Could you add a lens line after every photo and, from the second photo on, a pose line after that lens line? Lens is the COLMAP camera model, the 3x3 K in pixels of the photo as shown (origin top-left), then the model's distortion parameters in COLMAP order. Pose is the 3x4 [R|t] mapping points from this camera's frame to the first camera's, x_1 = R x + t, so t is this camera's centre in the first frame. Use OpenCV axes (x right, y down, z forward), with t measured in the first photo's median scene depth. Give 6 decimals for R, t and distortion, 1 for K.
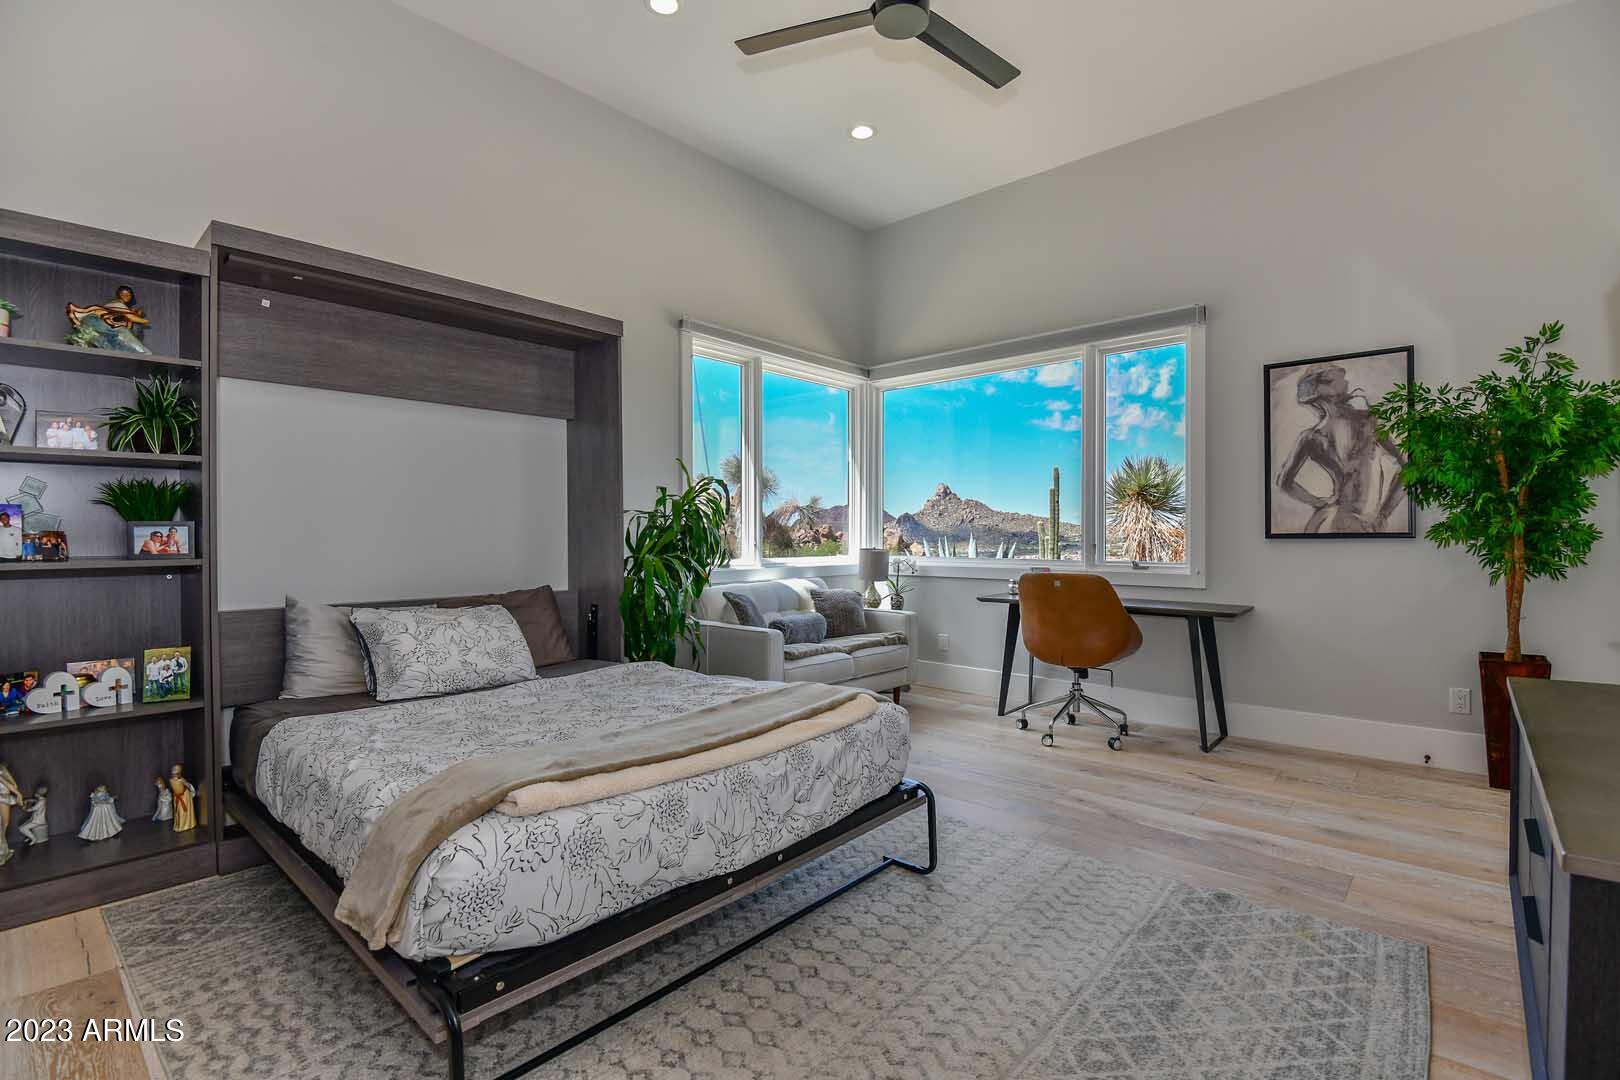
lens RADIAL K [[740.6, 0, 814.0], [0, 740.6, 536.2], [0, 0, 1]] dist [-0.022214, -0.001645]
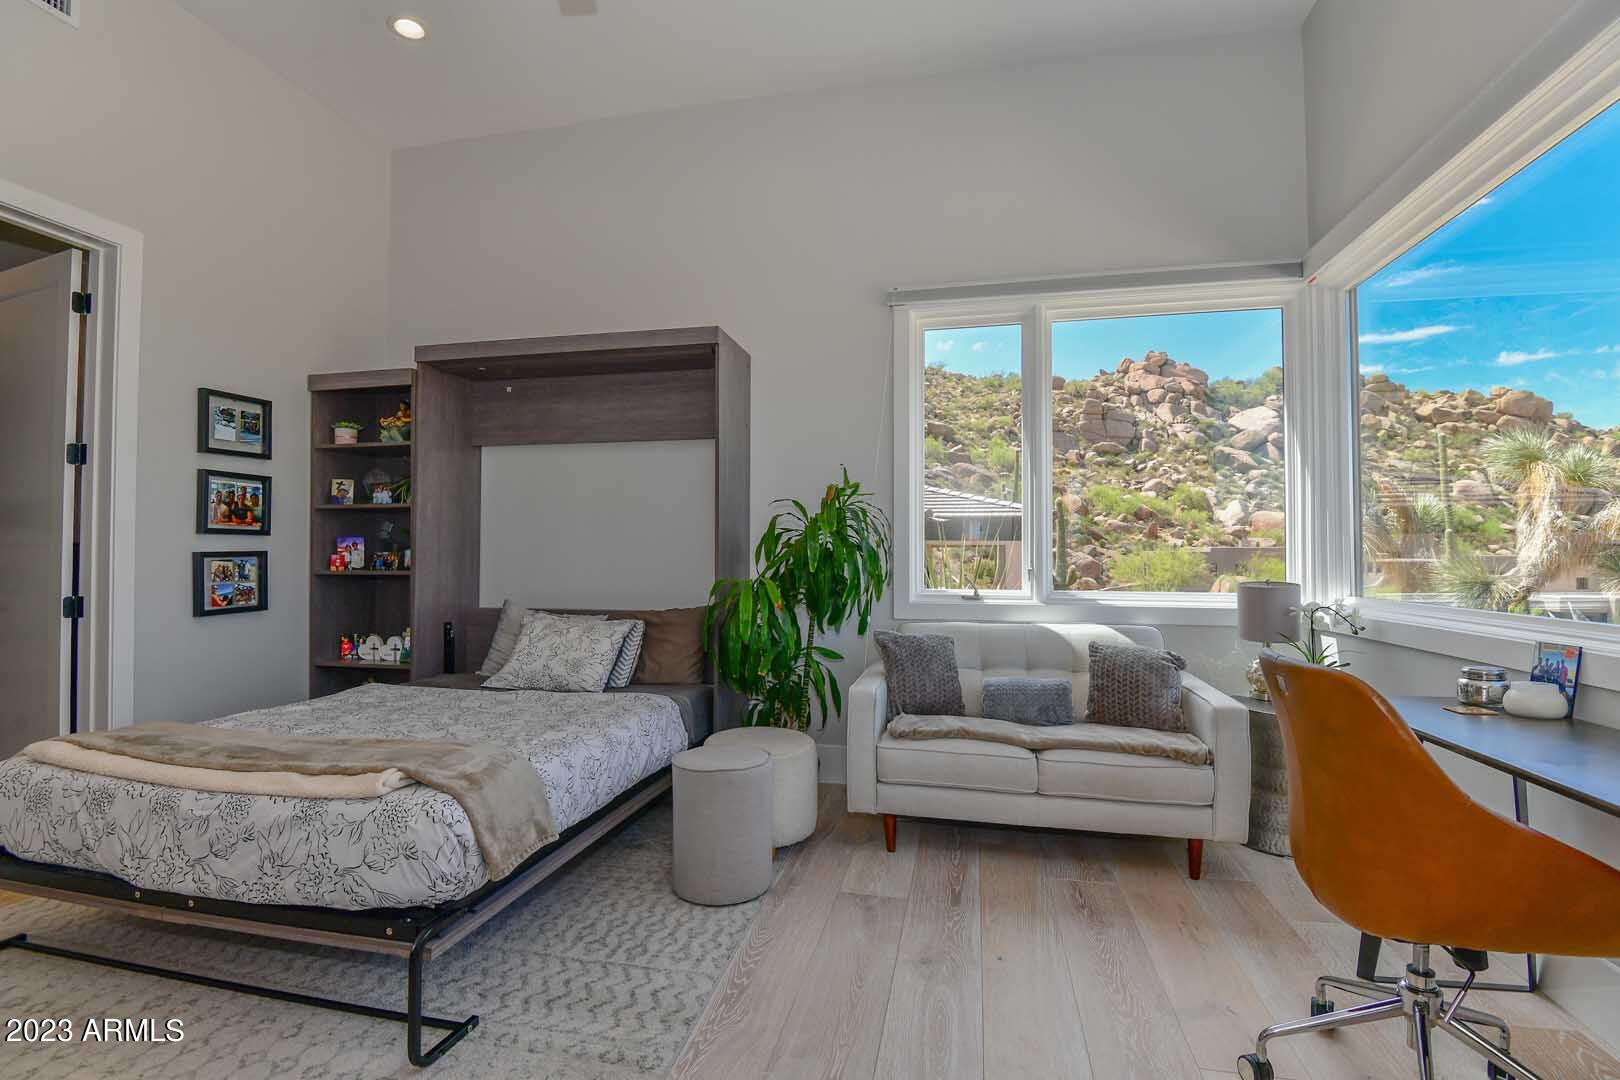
lens RADIAL K [[740.6, 0, 810.1], [0, 740.6, 544.4], [0, 0, 1]] dist [-0.022214, -0.001645]
pose [[0.480738, -0.011235, -0.876792, 0.997720], [-0.004660, 0.999871, -0.015367, -0.005938], [0.876852, 0.011474, 0.480624, 1.091008]]
